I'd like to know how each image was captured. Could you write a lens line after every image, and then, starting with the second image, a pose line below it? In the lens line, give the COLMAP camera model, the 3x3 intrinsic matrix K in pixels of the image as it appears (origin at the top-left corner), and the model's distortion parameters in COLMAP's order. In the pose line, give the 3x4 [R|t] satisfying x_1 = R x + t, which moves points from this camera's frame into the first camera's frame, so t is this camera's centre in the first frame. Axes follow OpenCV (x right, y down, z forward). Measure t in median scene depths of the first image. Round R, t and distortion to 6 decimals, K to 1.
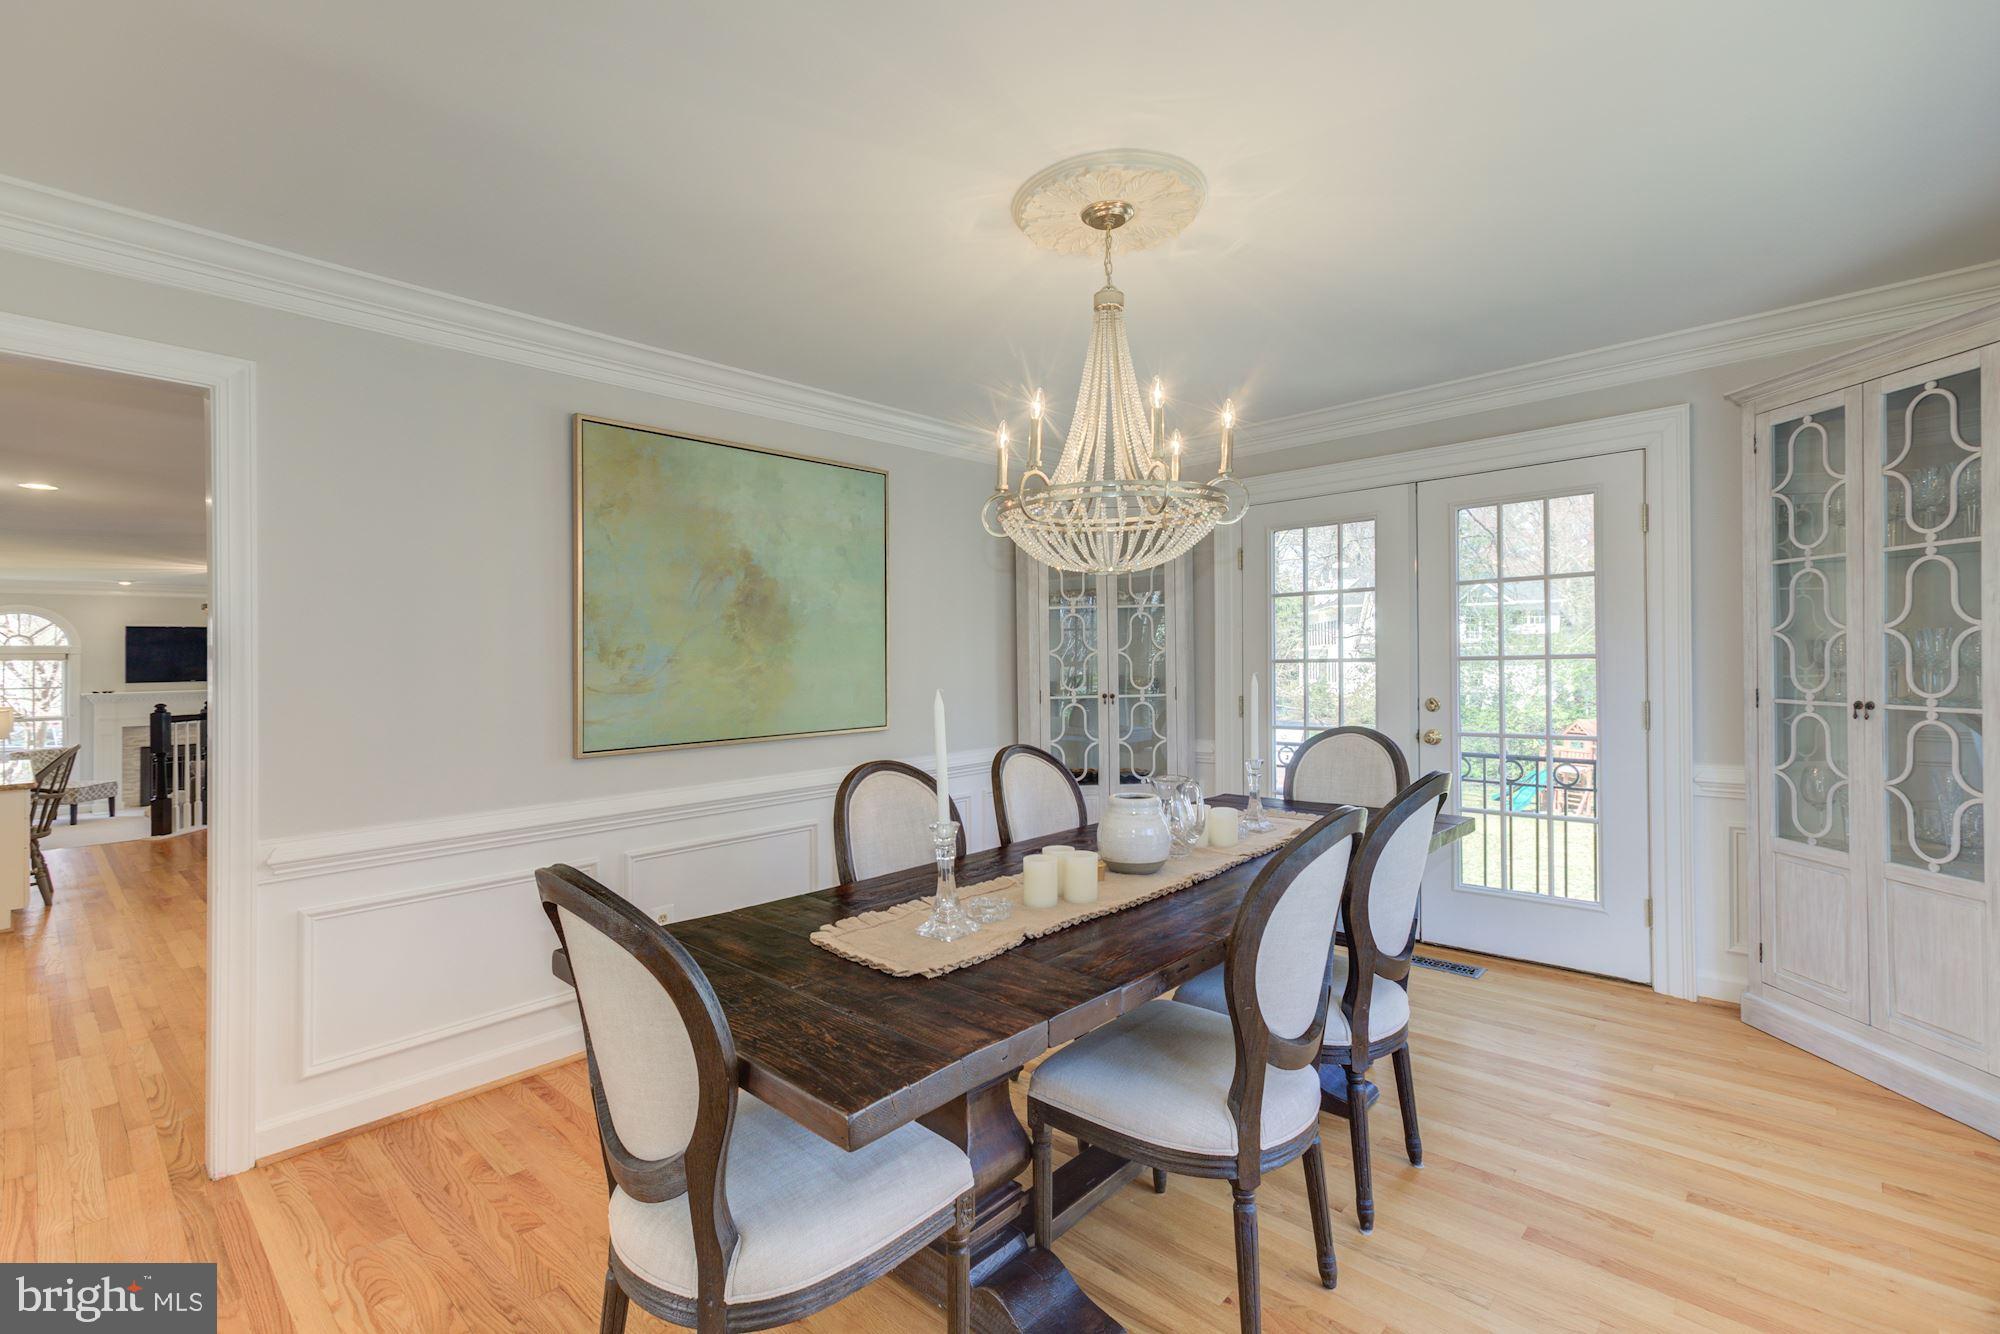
lens RADIAL K [[909.1, 0, 981.9], [0, 909.1, 630.9], [0, 0, 1]] dist [0.010110, 0.001930]
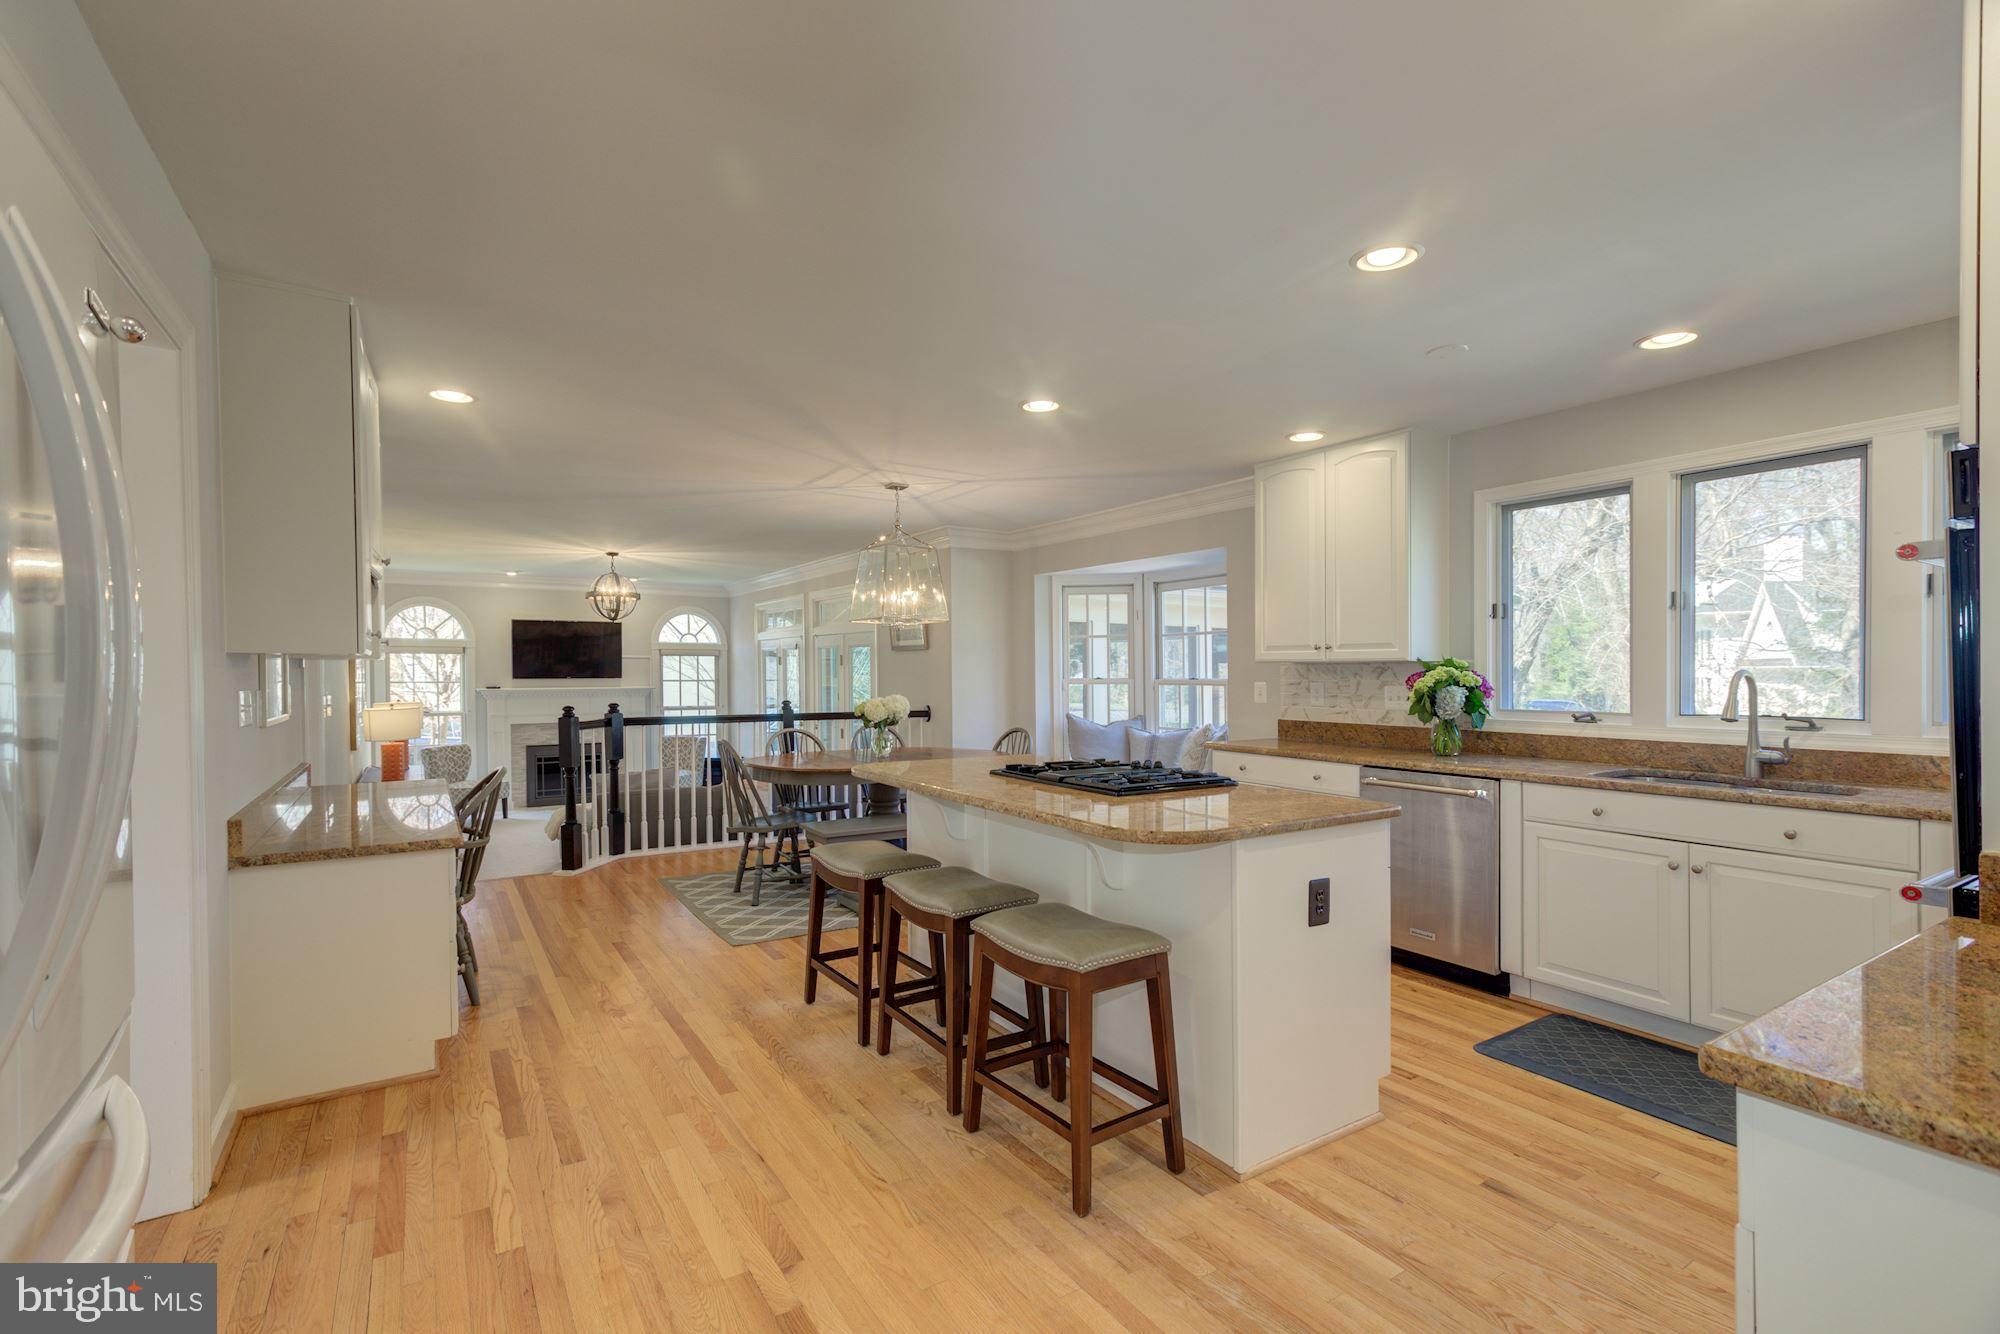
lens RADIAL K [[909.1, 0, 956.9], [0, 909.1, 674.7], [0, 0, 1]] dist [0.010110, 0.001930]
pose [[0.962013, 0.017334, -0.272454, -0.354368], [-0.006858, 0.999202, 0.039353, 0.018700], [0.272918, -0.035989, 0.961364, 0.330059]]
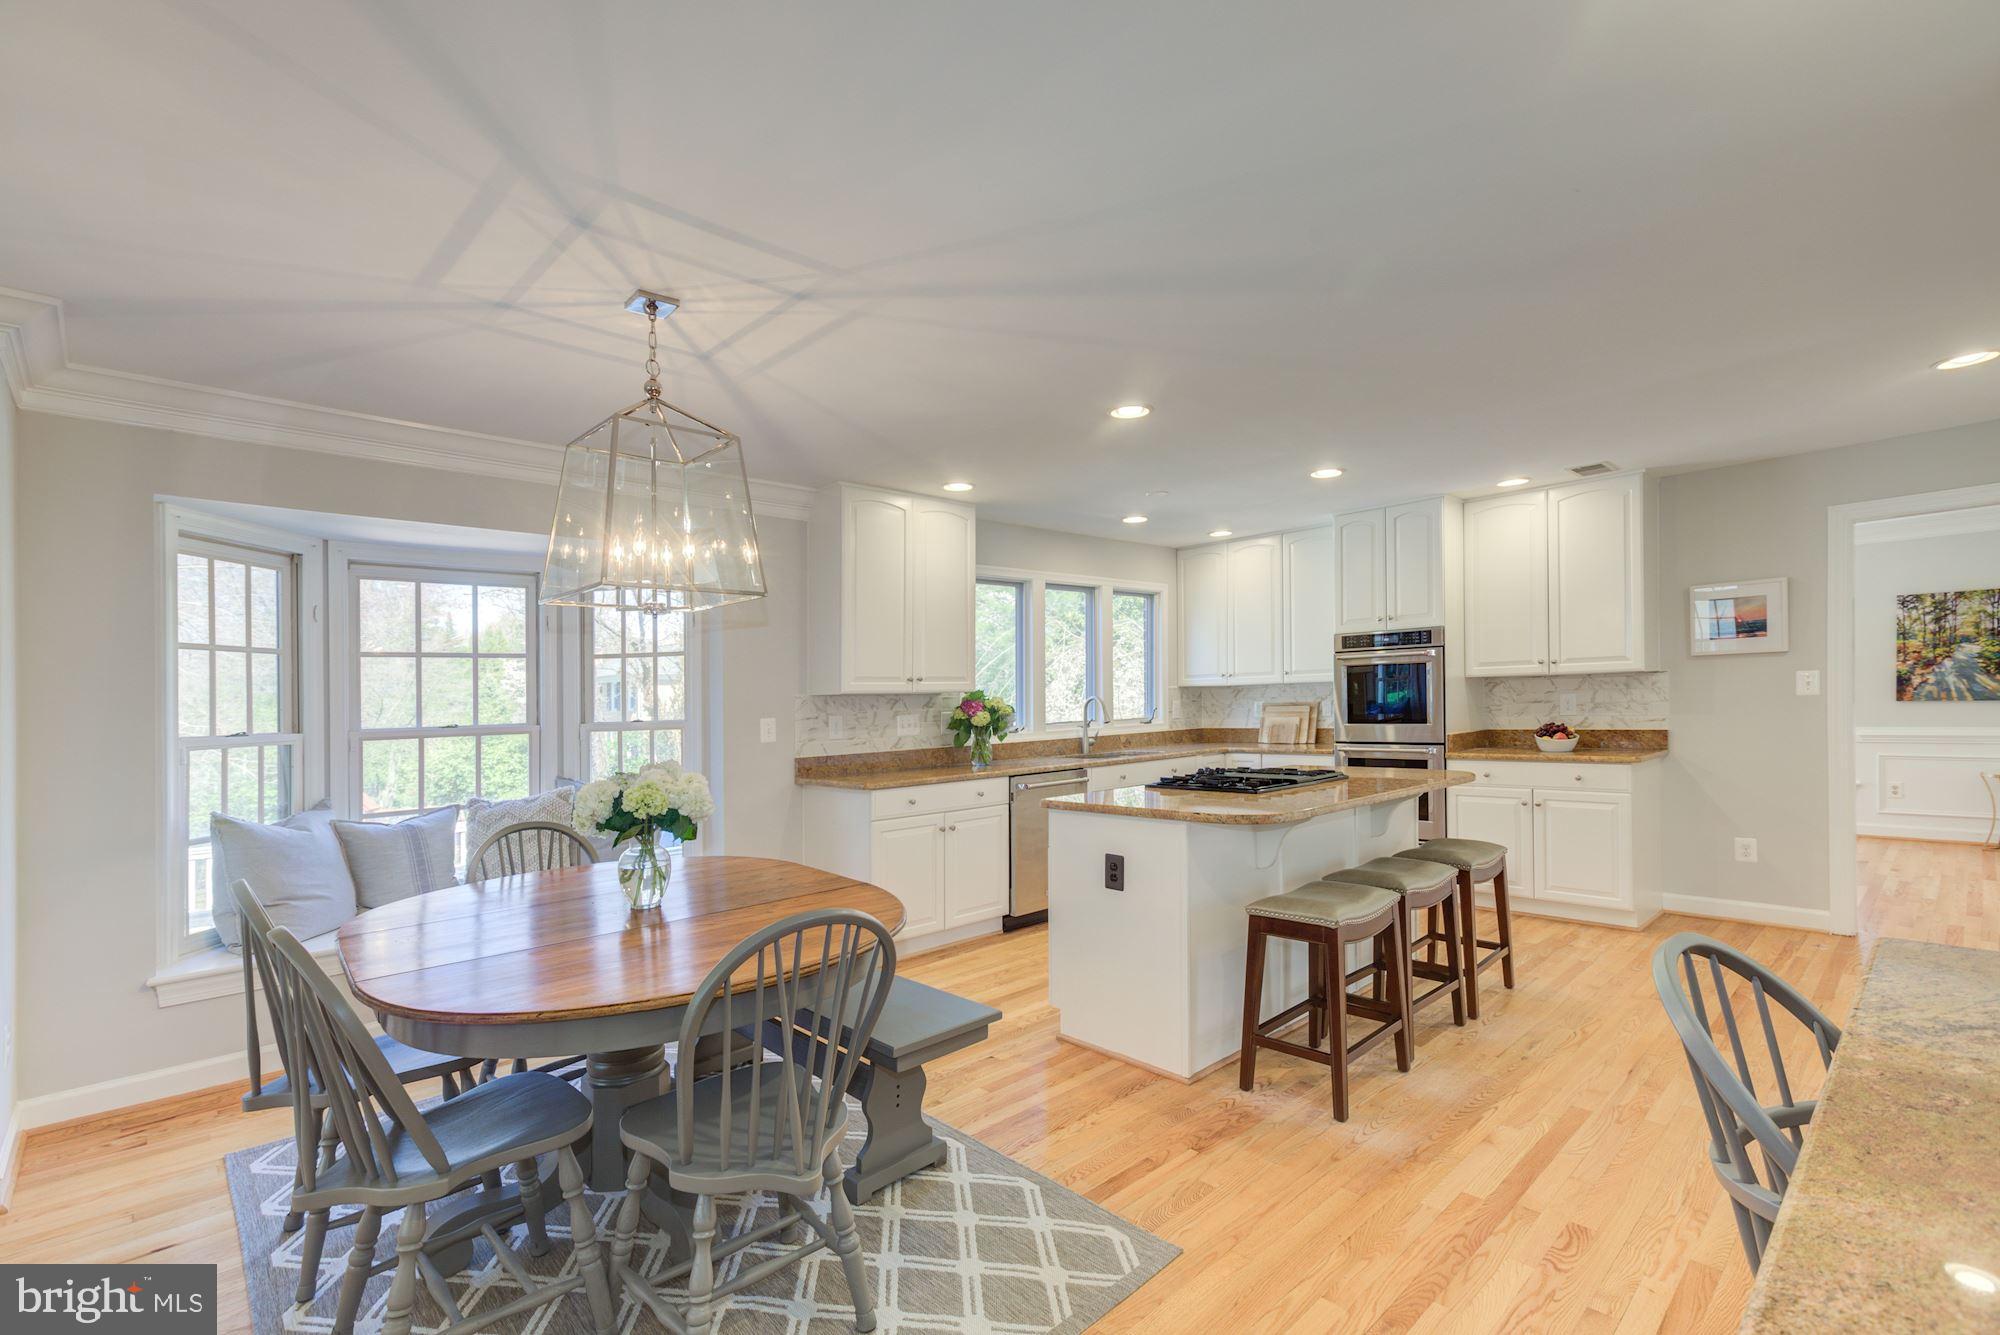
lens RADIAL K [[909.1, 0, 1018.9], [0, 909.1, 698.0], [0, 0, 1]] dist [0.010110, 0.001930]
pose [[0.040807, 0.019362, 0.998979, -0.940311], [-0.003789, 0.999808, -0.019223, 0.048350], [-0.999160, -0.003001, 0.040873, 0.885427]]
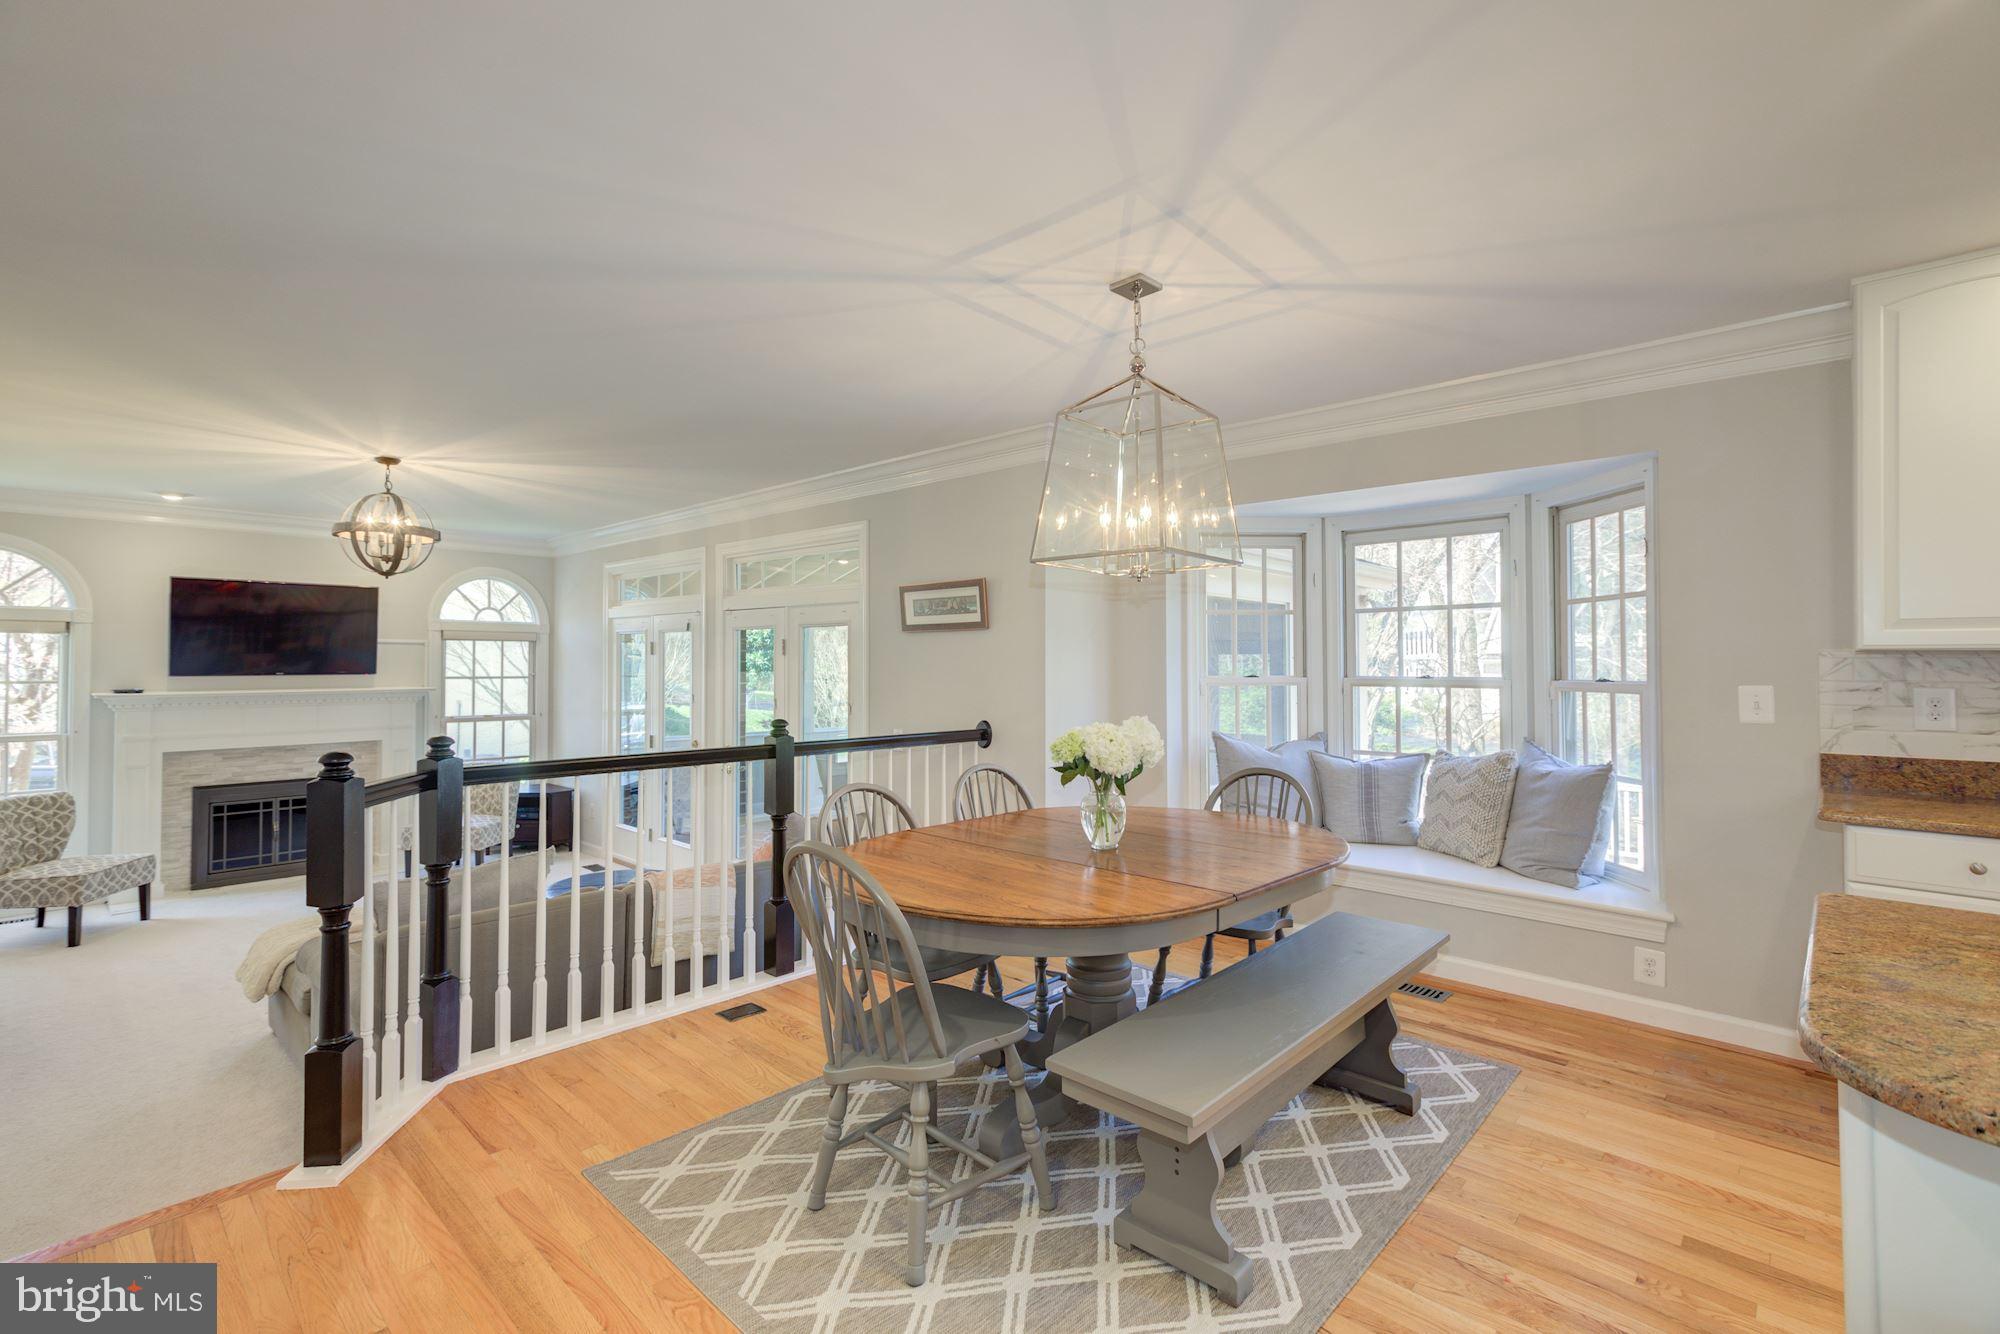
lens RADIAL K [[909.1, 0, 985.9], [0, 909.1, 635.1], [0, 0, 1]] dist [0.010110, 0.001930]
pose [[0.999843, 0.017423, -0.003160, -0.662740], [-0.017419, 0.999848, 0.001245, 0.033861], [0.003181, -0.001190, 0.999994, 0.674203]]
